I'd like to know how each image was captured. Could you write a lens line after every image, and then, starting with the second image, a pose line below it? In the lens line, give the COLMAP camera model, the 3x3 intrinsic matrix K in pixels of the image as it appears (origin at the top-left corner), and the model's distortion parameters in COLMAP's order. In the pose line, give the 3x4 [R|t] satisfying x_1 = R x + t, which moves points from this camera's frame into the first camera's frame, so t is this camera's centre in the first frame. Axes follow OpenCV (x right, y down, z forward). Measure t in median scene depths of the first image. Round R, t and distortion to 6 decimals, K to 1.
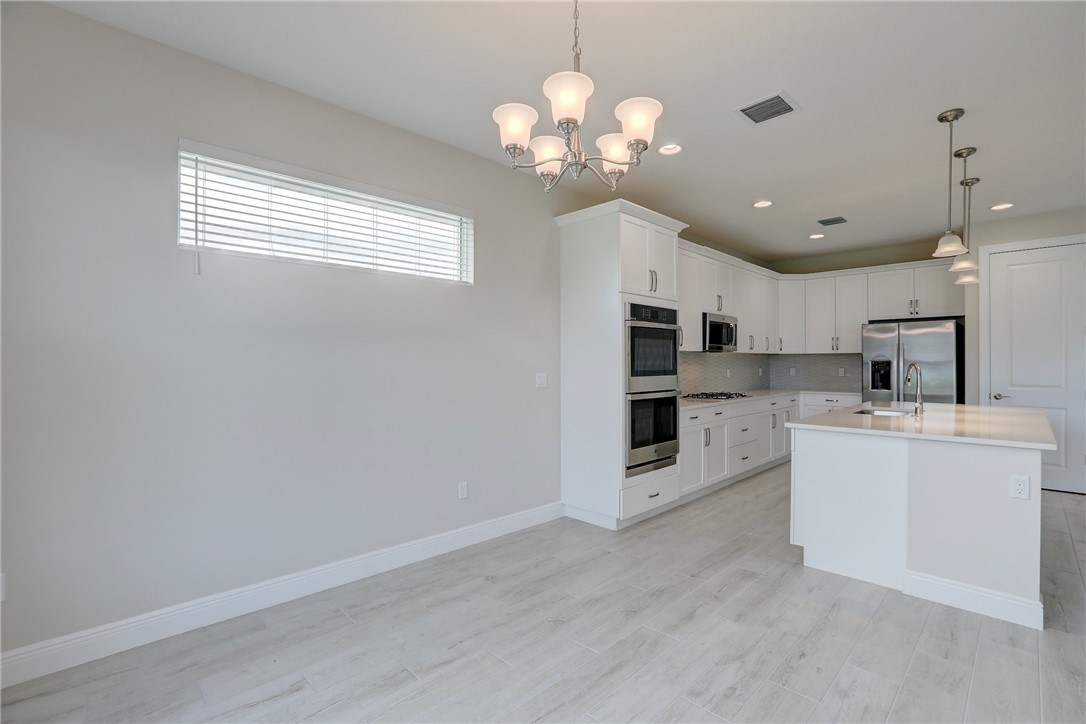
lens RADIAL K [[495.2, 0, 547.0], [0, 495.2, 361.5], [0, 0, 1]] dist [-0.026235, -0.000574]
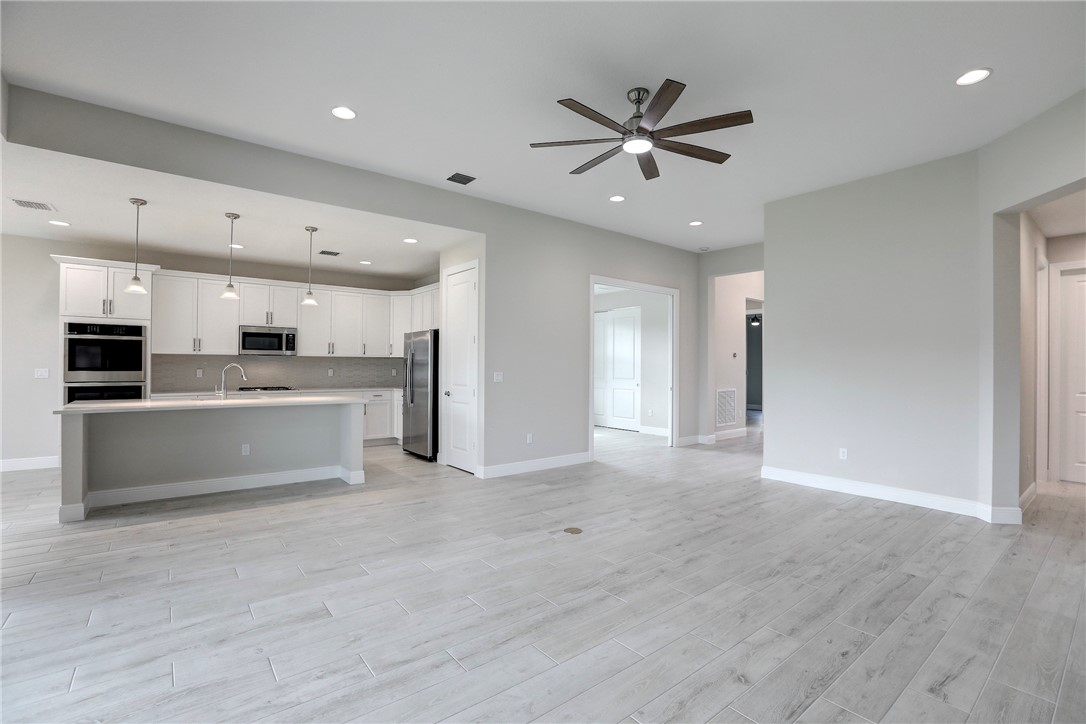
lens RADIAL K [[498.0, 0, 549.7], [0, 498.0, 362.0], [0, 0, 1]] dist [-0.041775, 0.008160]
pose [[0.993172, 0.007081, -0.116446, 1.257339], [-0.007504, 0.999967, -0.003196, -0.003369], [0.116420, 0.004048, 0.993192, -0.201289]]
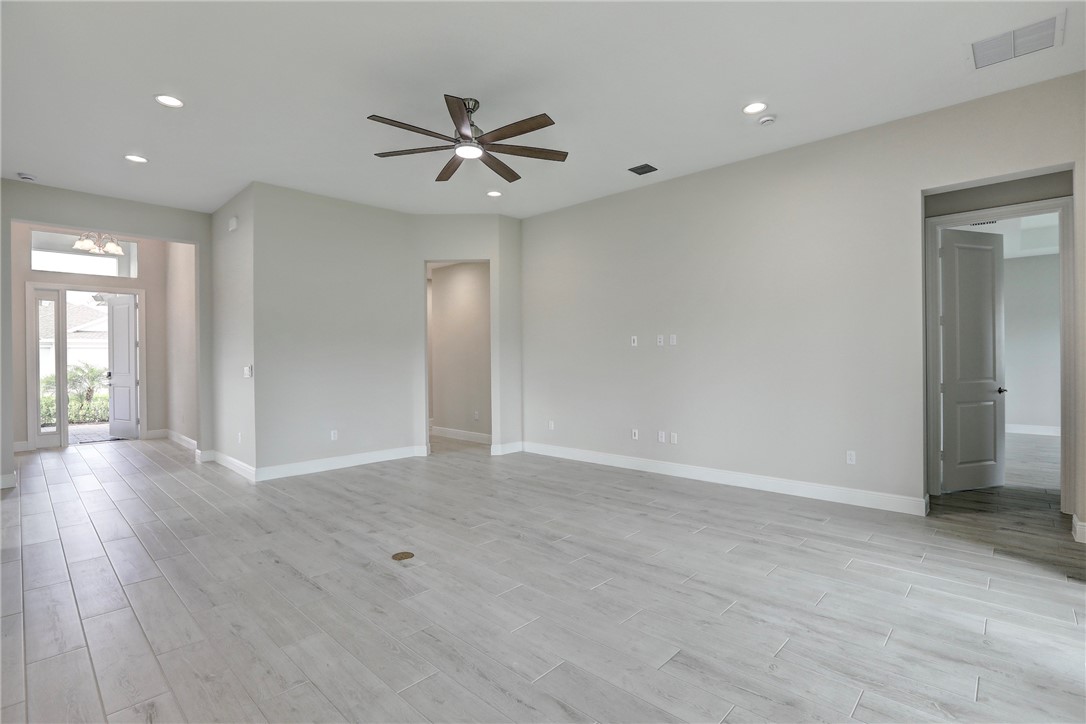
lens RADIAL K [[498.0, 0, 552.7], [0, 498.0, 361.8], [0, 0, 1]] dist [-0.041775, 0.008160]
pose [[-0.027337, -0.005411, 0.999612, 0.615662], [0.002336, 0.999982, 0.005477, -0.001562], [-0.999624, 0.002485, -0.027324, 0.340644]]
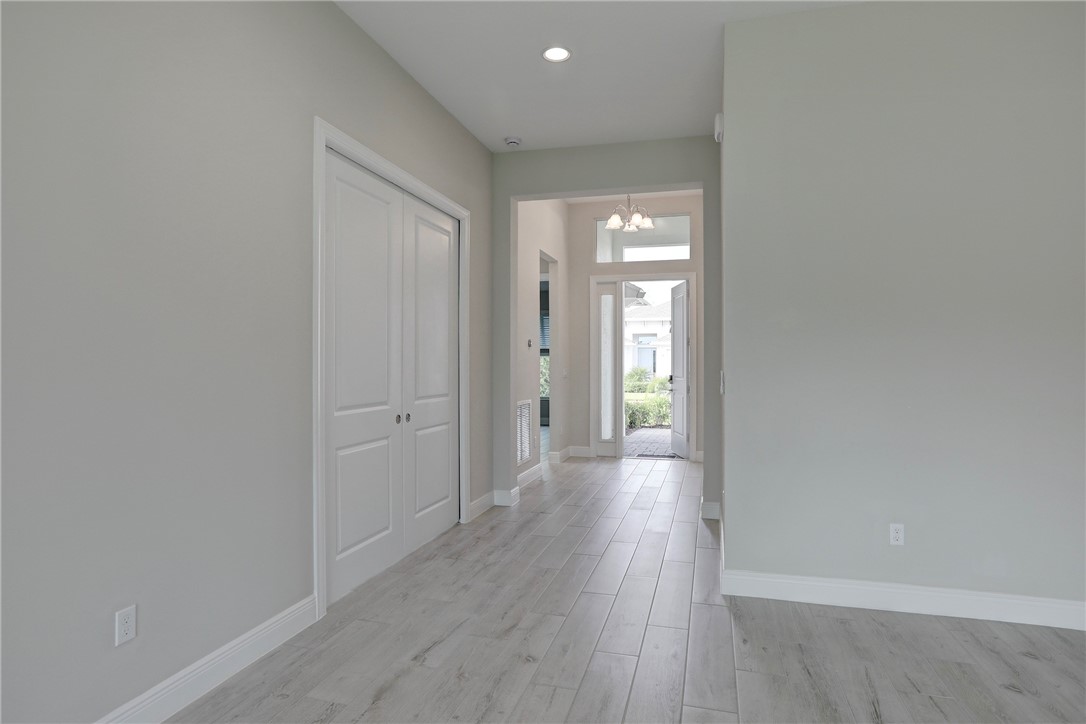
lens RADIAL K [[595.0, 0, 539.9], [0, 595.0, 365.1], [0, 0, 1]] dist [-0.030948, 0.000133]
pose [[0.887804, 0.000797, 0.460222, 1.148438], [-0.003983, 0.999974, 0.005953, 0.001538], [-0.460205, -0.007119, 0.887784, 0.452081]]
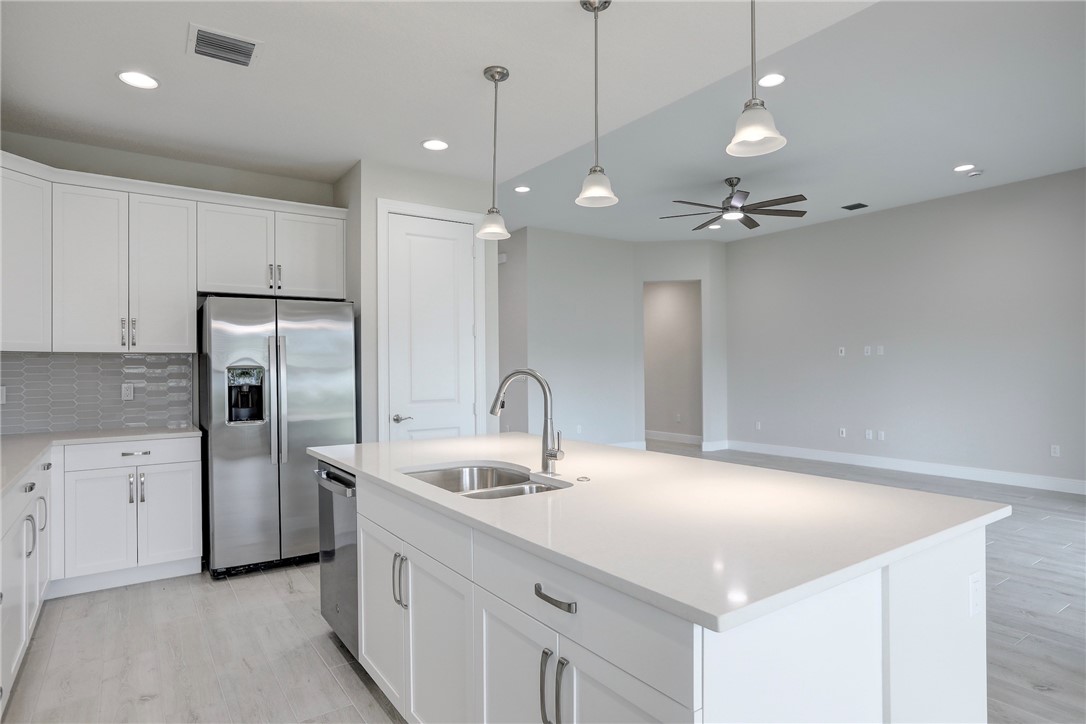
lens RADIAL K [[602.9, 0, 543.4], [0, 602.9, 369.7], [0, 0, 1]] dist [-0.012795, 0.003006]
pose [[0.165248, -0.000451, 0.986252, 0.098366], [0.004091, 0.999992, -0.000228, 0.002675], [-0.986244, 0.004072, 0.165249, 0.614539]]
